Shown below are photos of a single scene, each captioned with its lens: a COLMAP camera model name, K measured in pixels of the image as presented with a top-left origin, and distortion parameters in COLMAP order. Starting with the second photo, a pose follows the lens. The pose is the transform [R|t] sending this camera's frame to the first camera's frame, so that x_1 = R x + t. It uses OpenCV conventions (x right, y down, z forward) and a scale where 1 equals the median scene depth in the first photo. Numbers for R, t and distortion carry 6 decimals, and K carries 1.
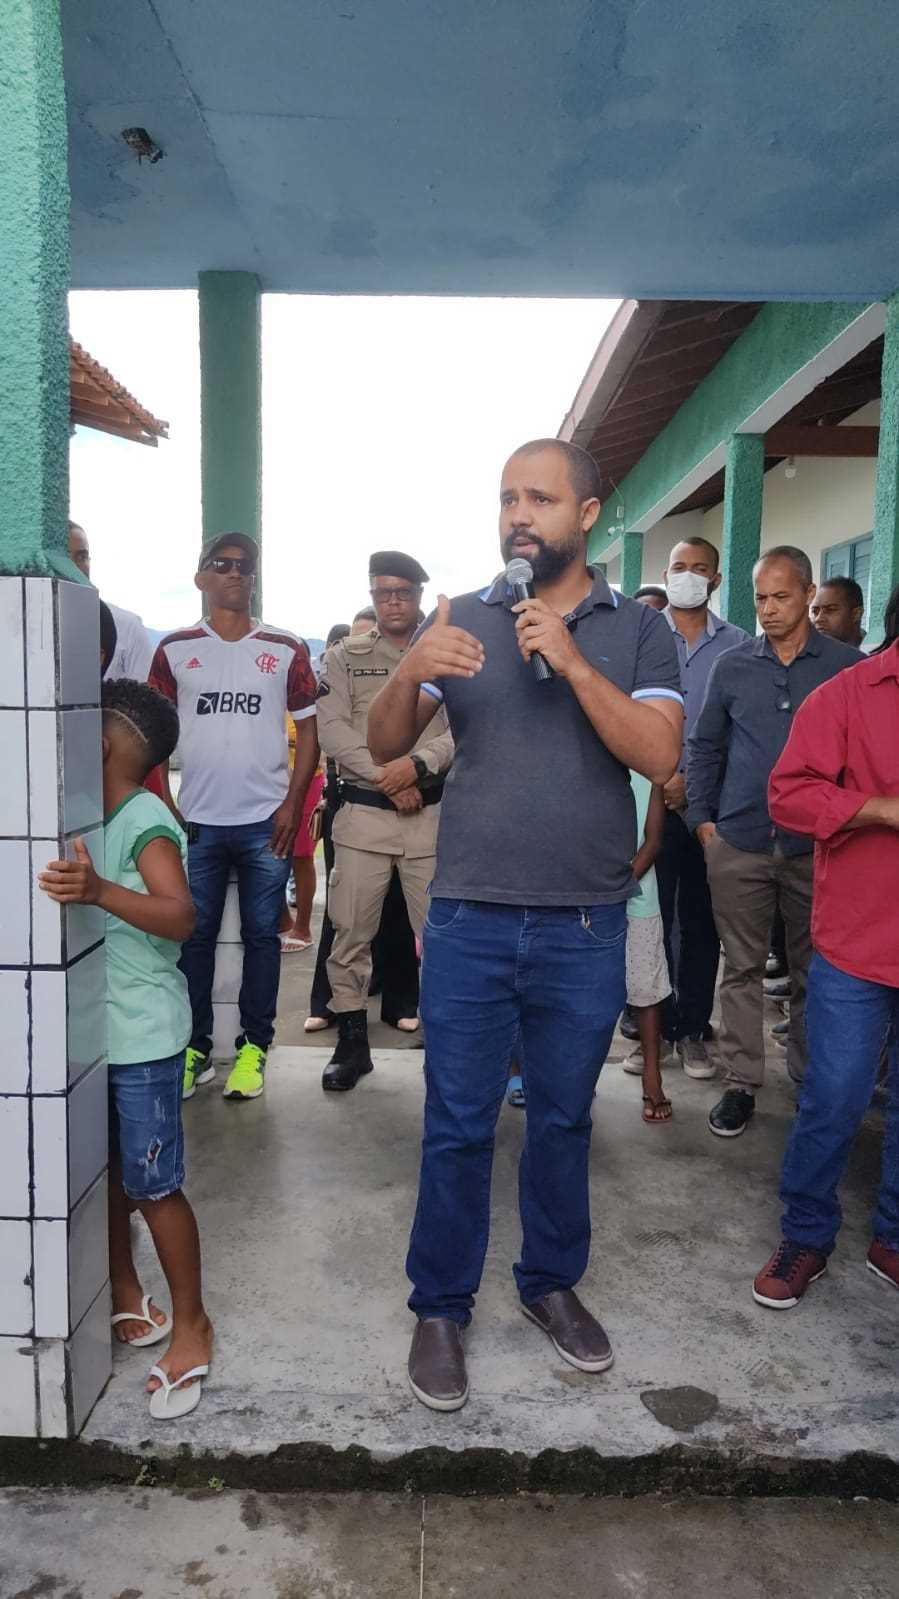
lens RADIAL K [[1243.5, 0, 447.3], [0, 1243.5, 782.8], [0, 0, 1]] dist [0.004310, -0.042269]
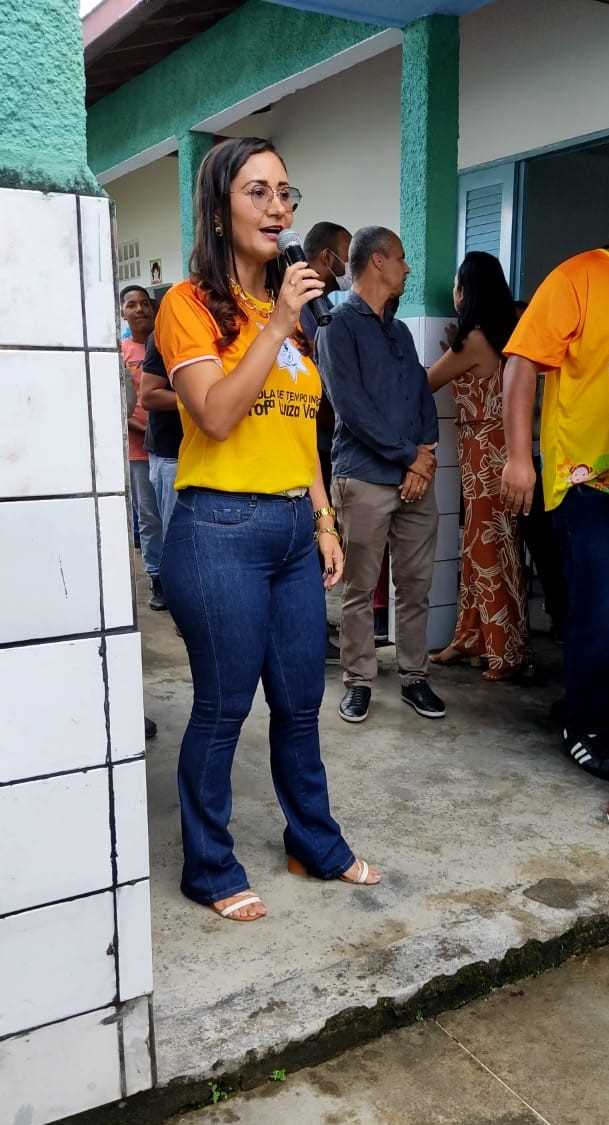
lens RADIAL K [[1021.9, 0, 363.1], [0, 1021.9, 593.3], [0, 0, 1]] dist [0.019423, 0.000000]
pose [[0.842586, -0.126734, 0.523437, -0.531485], [0.057618, 0.987553, 0.146357, 0.016253], [-0.535470, -0.093159, 0.839401, 0.231196]]
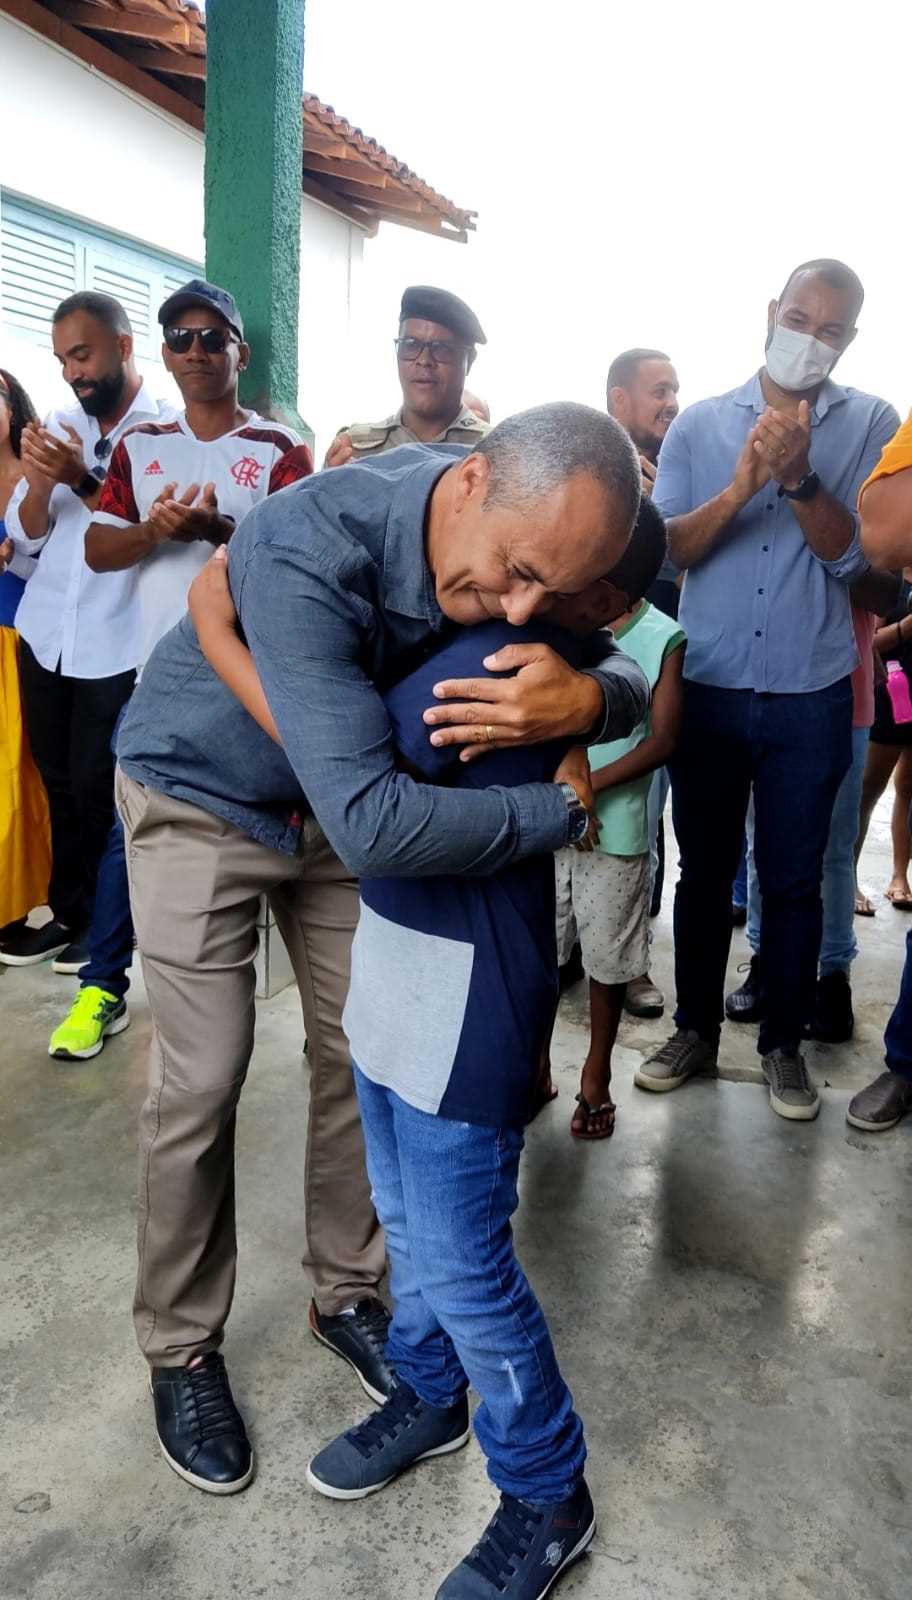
lens RADIAL K [[1323.0, 0, 451.1], [0, 1323.0, 790.2], [0, 0, 1]] dist [0.007367, -0.038093]
pose [[0.934245, 0.090536, -0.344950, 0.430932], [-0.055746, 0.992423, 0.109494, -0.002052], [0.352249, -0.083065, 0.932213, 0.573497]]
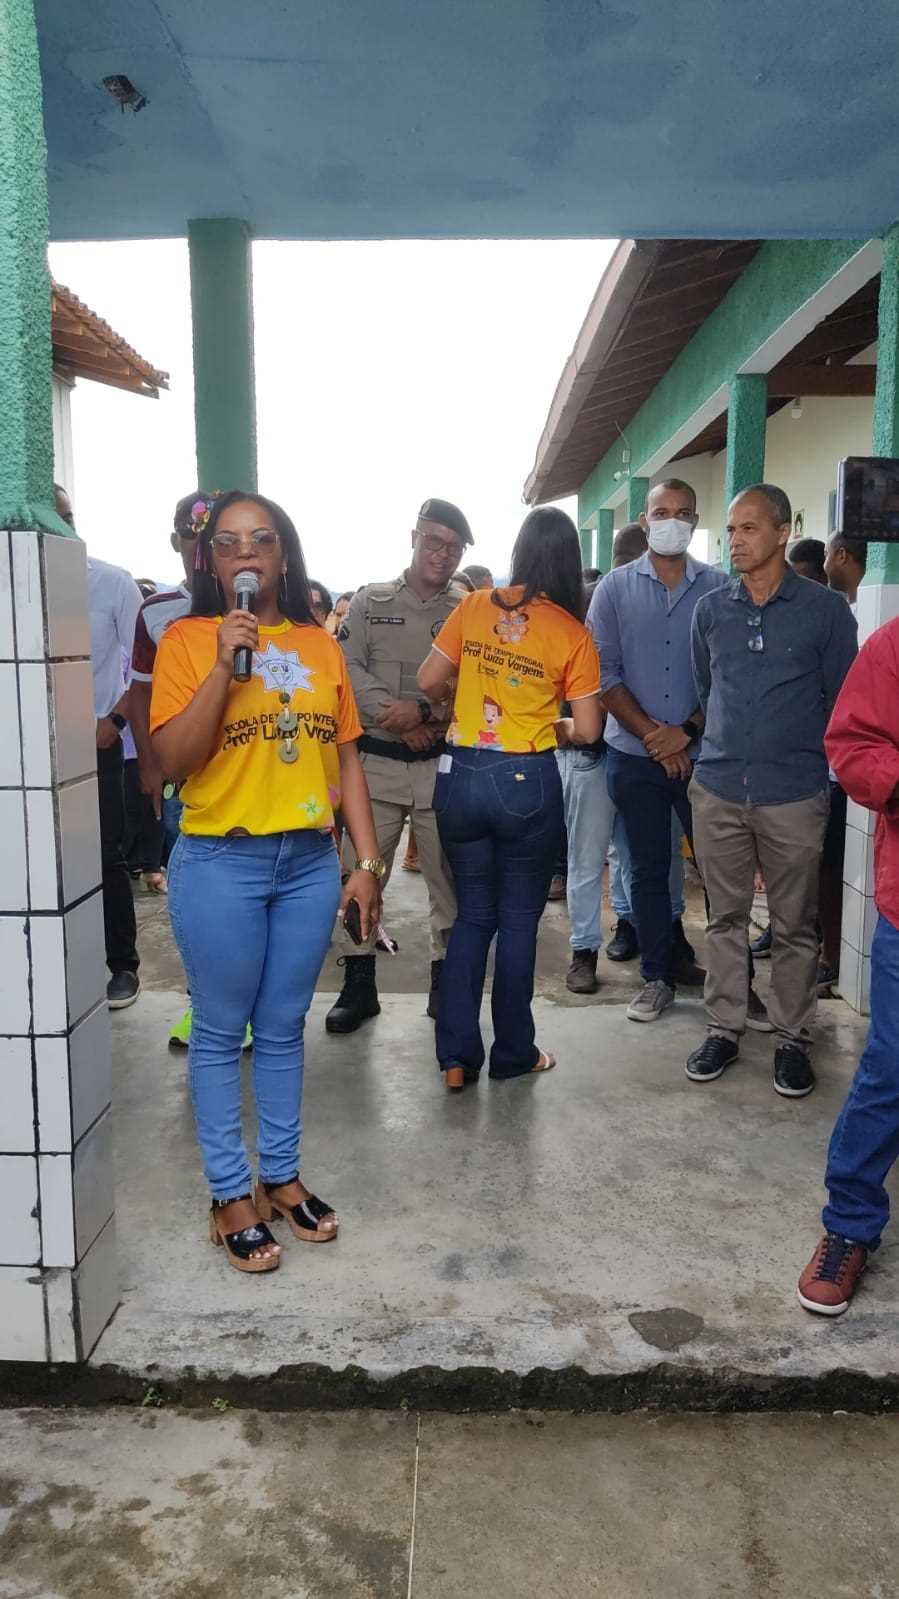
lens RADIAL K [[1243.5, 0, 448.7], [0, 1243.5, 786.5], [0, 0, 1]] dist [0.004310, -0.042269]
pose [[0.999842, -0.014037, -0.010862, 0.024116], [0.014490, 0.998976, 0.042869, 0.004190], [0.010249, -0.043019, 0.999022, -0.019936]]
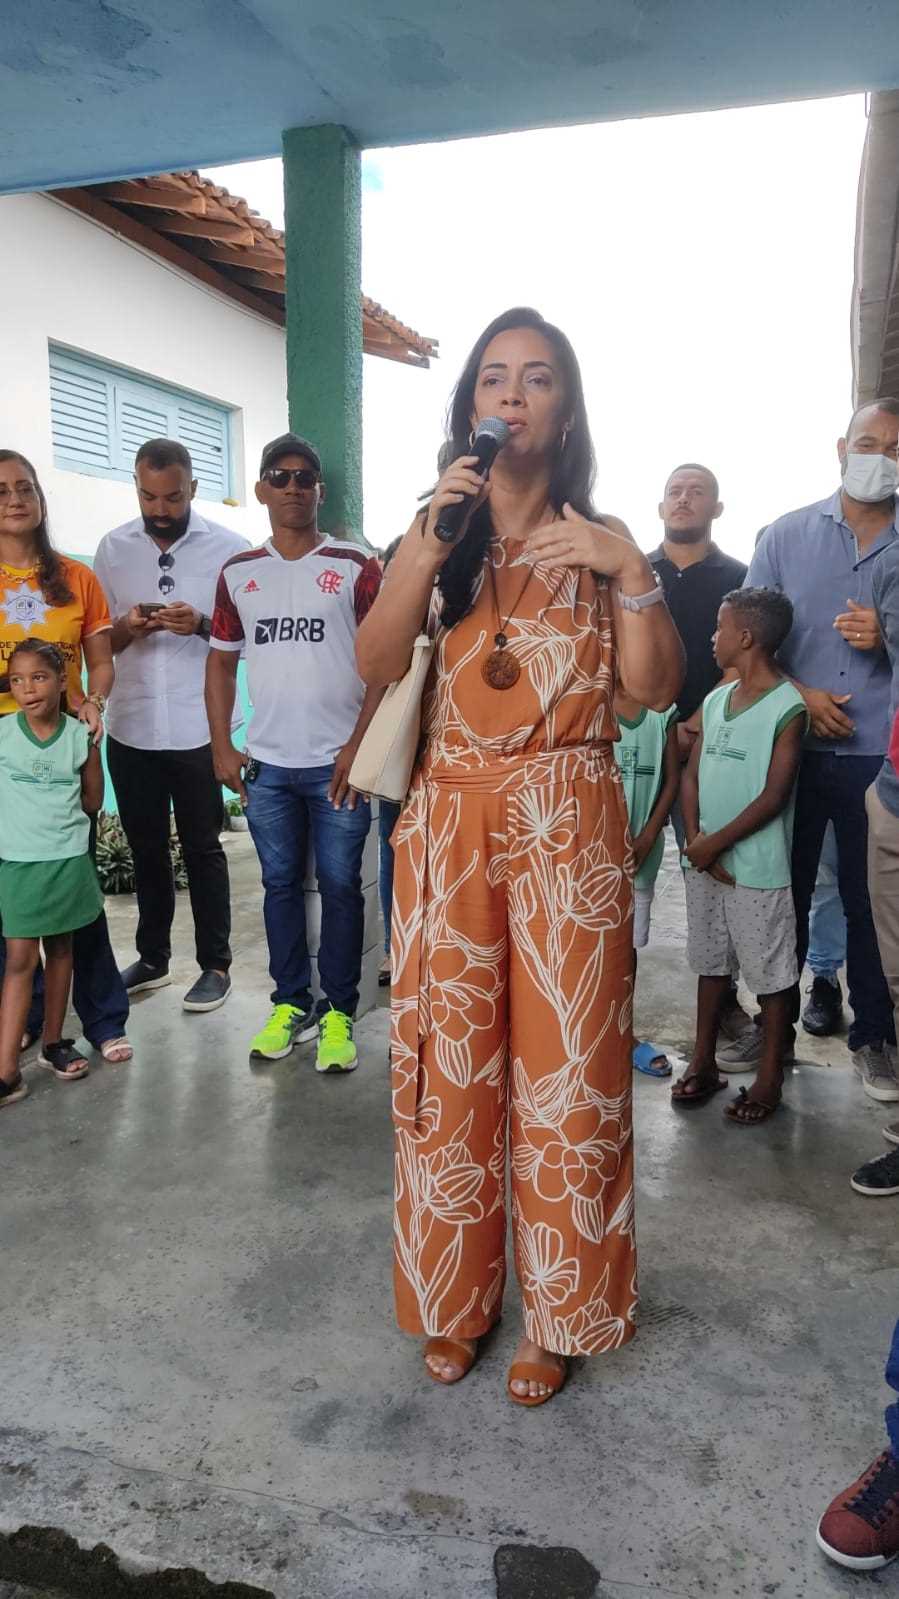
lens RADIAL K [[1243.5, 0, 446.3], [0, 1243.5, 798.6], [0, 0, 1]] dist [0.004310, -0.042269]
pose [[0.952472, 0.034099, -0.302710, 0.350574], [-0.015860, 0.997918, 0.062509, 0.002103], [0.304212, -0.054737, 0.951031, 0.330964]]
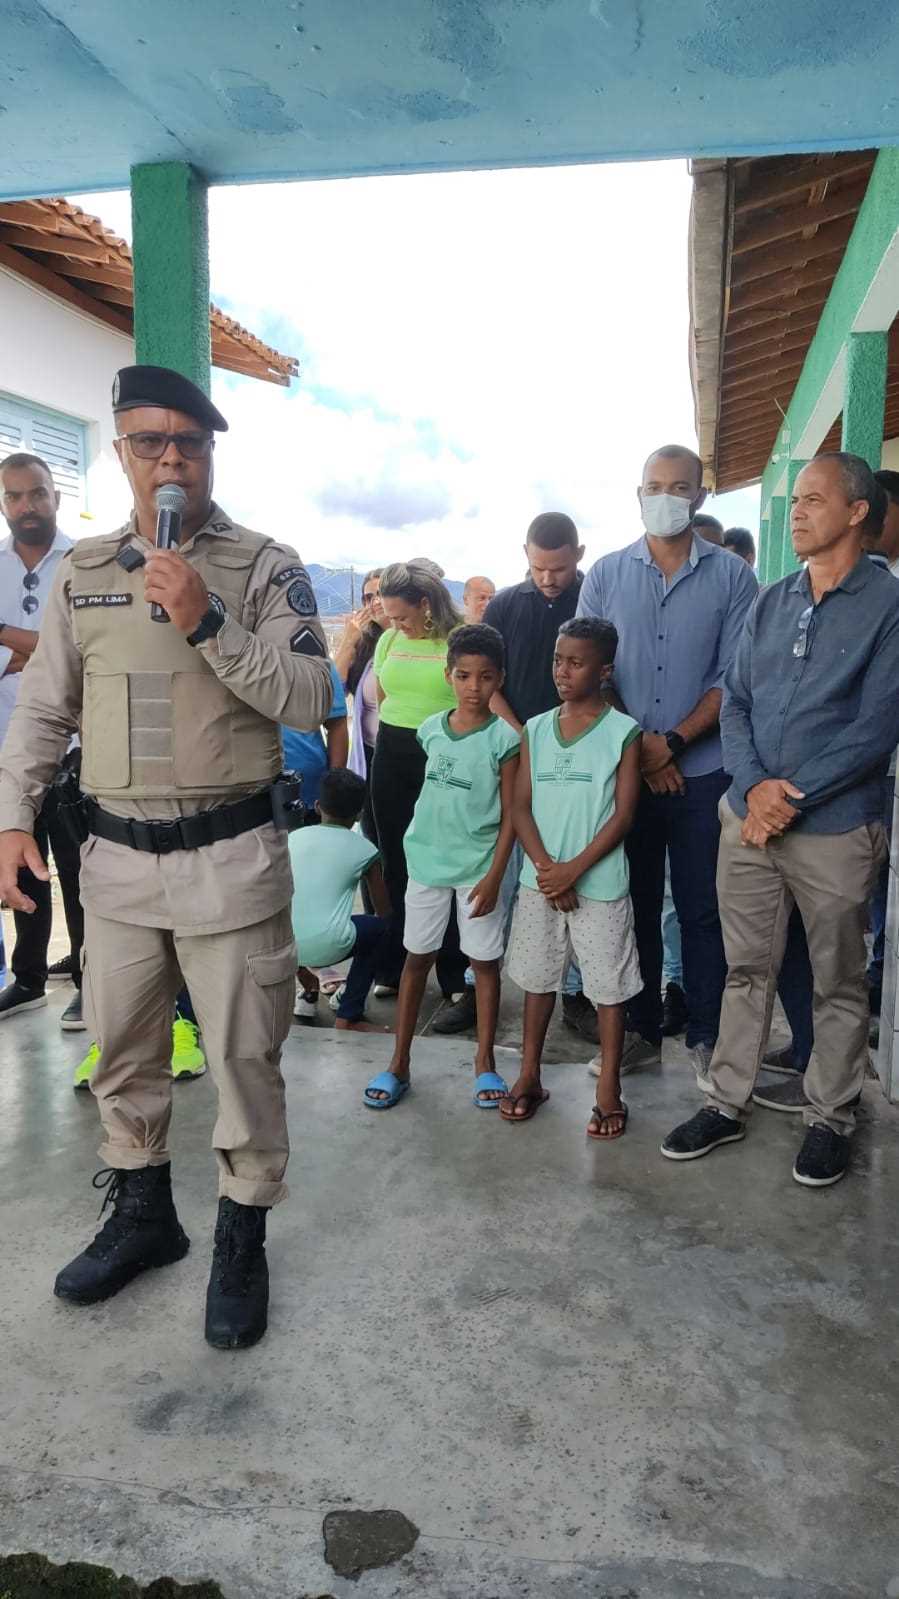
lens RADIAL K [[1243.5, 0, 452.5], [0, 1243.5, 796.3], [0, 0, 1]] dist [0.004310, -0.042269]
pose [[0.979615, 0.023130, -0.199548, 0.402147], [-0.013019, 0.998571, 0.051830, -0.011448], [0.200462, -0.048176, 0.978516, 0.272799]]
